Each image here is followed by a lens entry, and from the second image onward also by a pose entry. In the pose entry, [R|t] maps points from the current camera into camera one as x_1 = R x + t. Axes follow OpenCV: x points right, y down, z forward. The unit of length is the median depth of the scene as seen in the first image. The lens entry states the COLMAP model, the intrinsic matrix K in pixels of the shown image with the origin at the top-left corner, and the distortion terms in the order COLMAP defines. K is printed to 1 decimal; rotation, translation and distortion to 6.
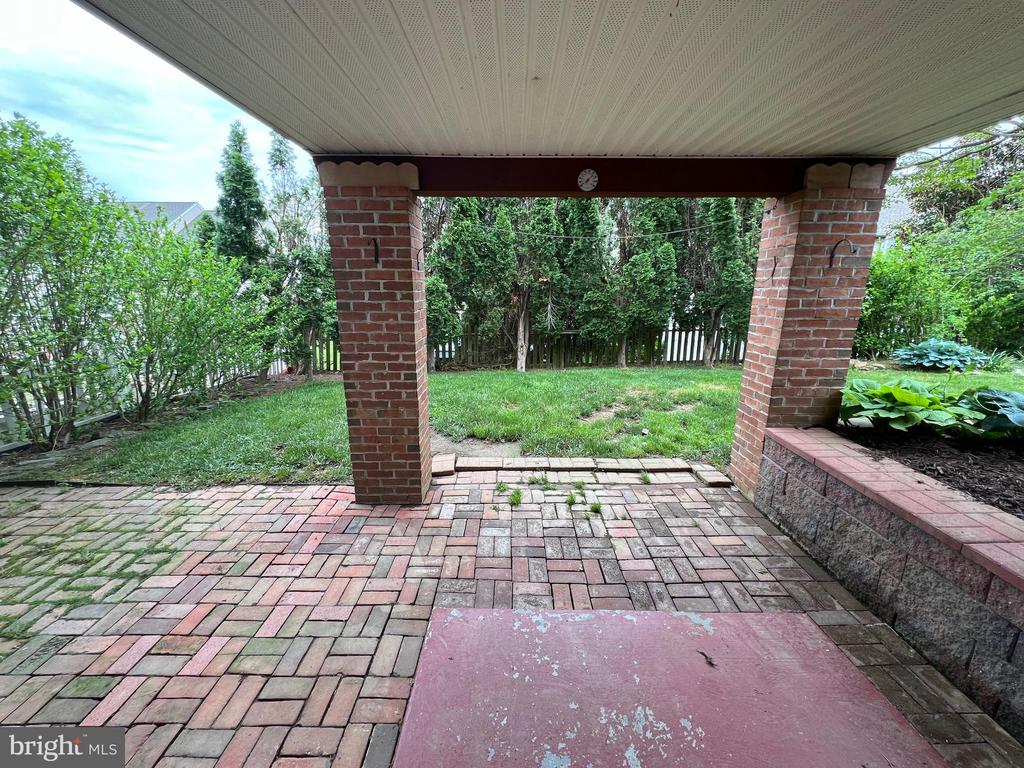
lens RADIAL K [[409.4, 0, 514.0], [0, 409.4, 383.9], [0, 0, 1]] dist [-0.002748, 0.000846]
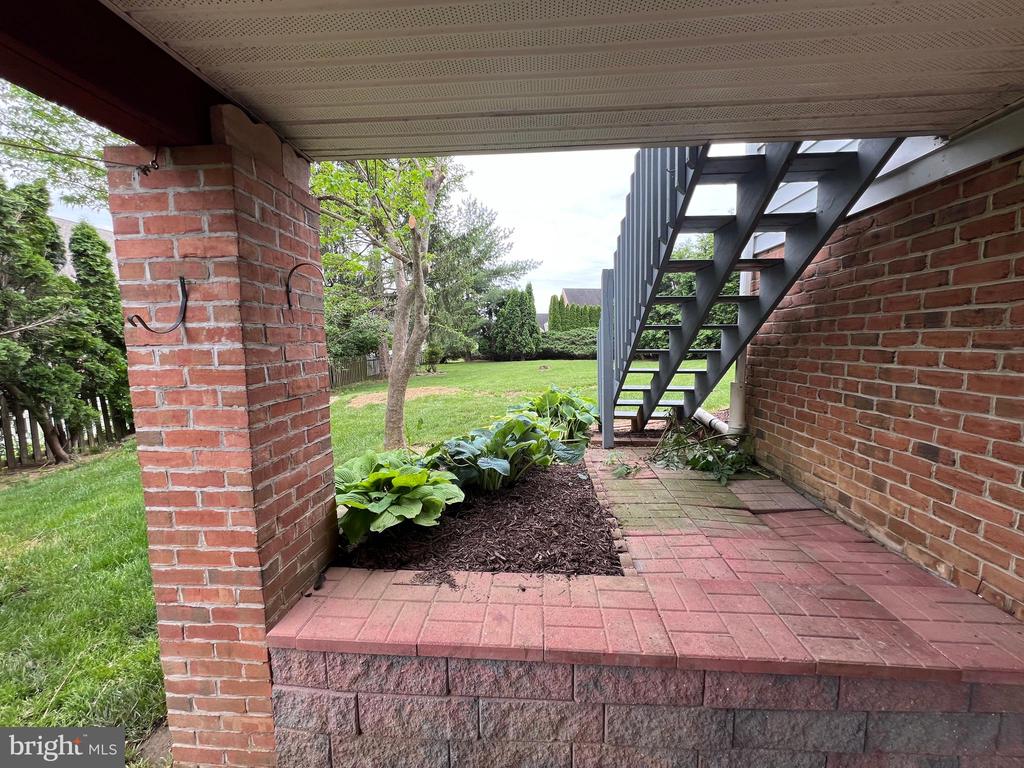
lens RADIAL K [[409.4, 0, 514.3], [0, 409.4, 385.2], [0, 0, 1]] dist [-0.002748, 0.000846]
pose [[0.063087, -0.111973, 0.991707, 0.209440], [0.241601, 0.965843, 0.093684, -0.157028], [-0.968323, 0.233687, 0.087985, 0.658131]]
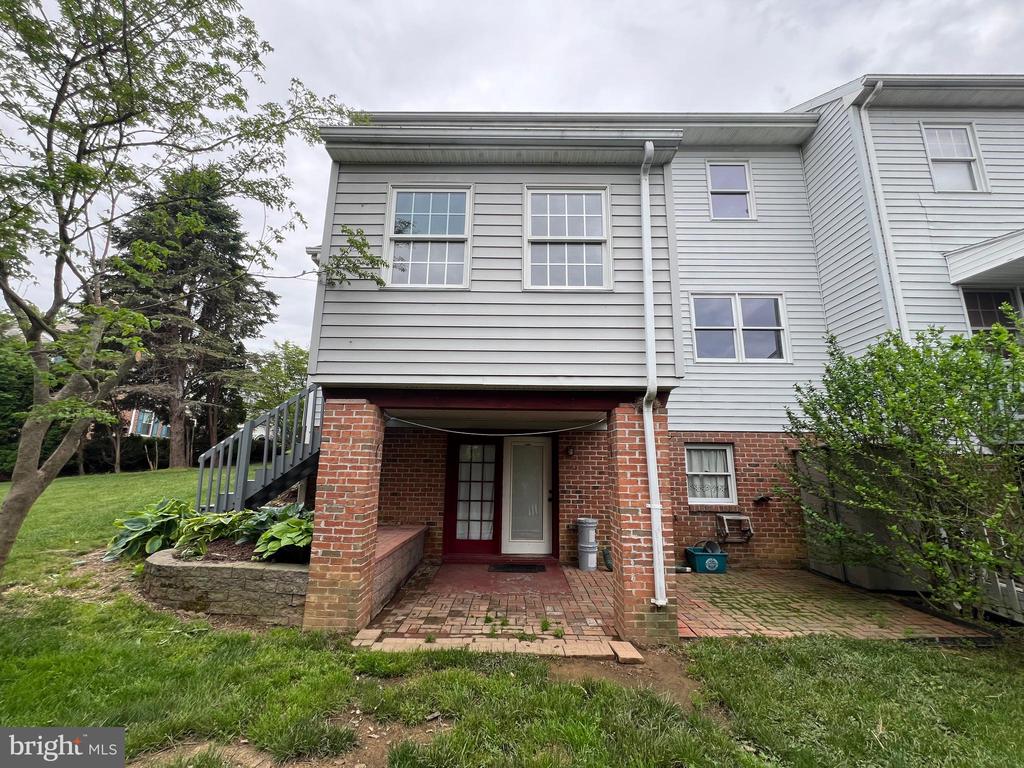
lens RADIAL K [[409.4, 0, 515.1], [0, 409.4, 383.3], [0, 0, 1]] dist [-0.002748, 0.000846]
pose [[-0.999845, -0.016016, 0.007308, 0.100818], [-0.015789, 0.999421, 0.030141, -0.524841], [-0.007786, 0.030021, -0.999519, 2.223101]]
